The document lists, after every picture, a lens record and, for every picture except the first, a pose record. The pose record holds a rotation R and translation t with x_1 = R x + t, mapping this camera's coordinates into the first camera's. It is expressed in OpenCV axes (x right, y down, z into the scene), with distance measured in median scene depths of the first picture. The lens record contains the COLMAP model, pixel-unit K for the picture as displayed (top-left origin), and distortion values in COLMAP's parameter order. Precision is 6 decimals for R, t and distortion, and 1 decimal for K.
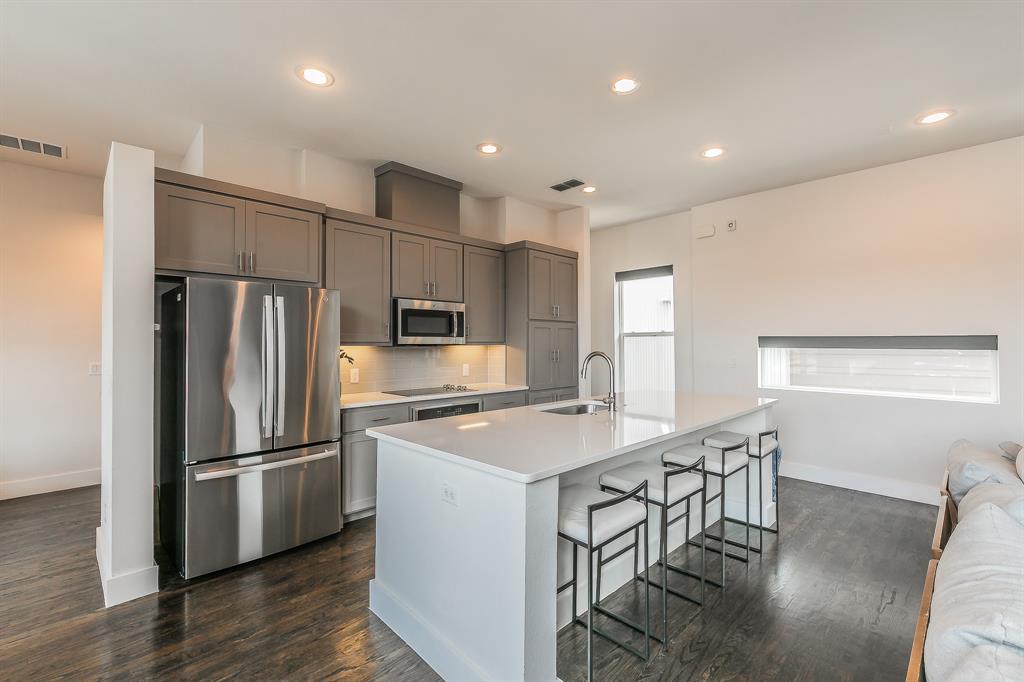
lens RADIAL K [[444.0, 0, 512.4], [0, 444.0, 341.0], [0, 0, 1]] dist [0.004437, 0.000391]
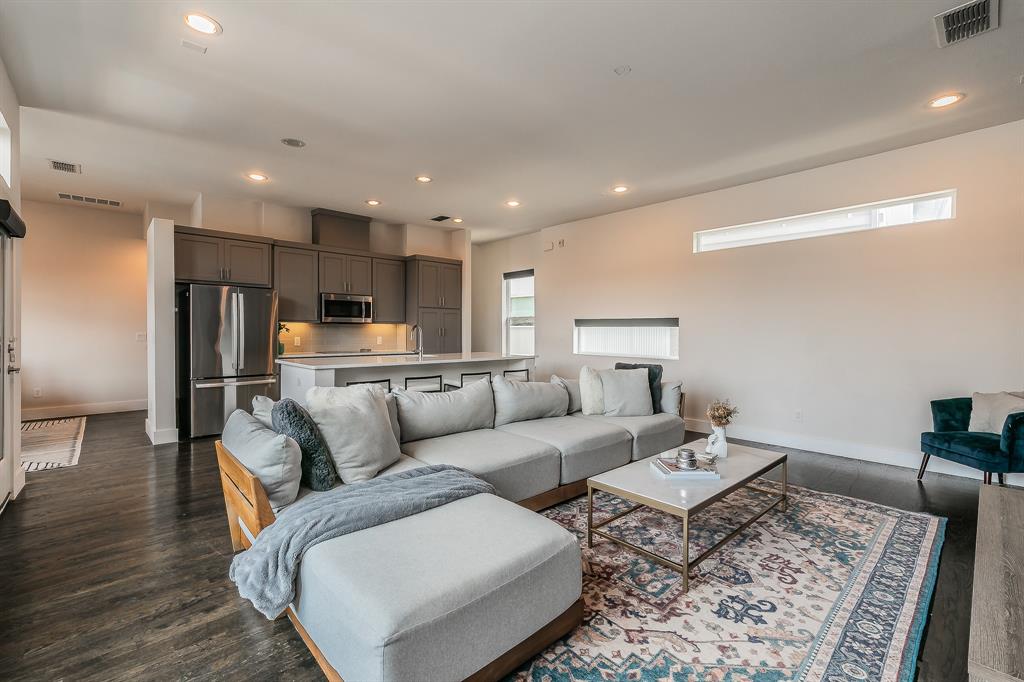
lens RADIAL K [[444.0, 0, 512.3], [0, 444.0, 337.8], [0, 0, 1]] dist [0.004437, 0.000391]
pose [[0.999411, 0.006061, -0.033792, 0.456957], [-0.005436, 0.999813, 0.018547, 0.029430], [0.033898, -0.018352, 0.999257, -0.556509]]
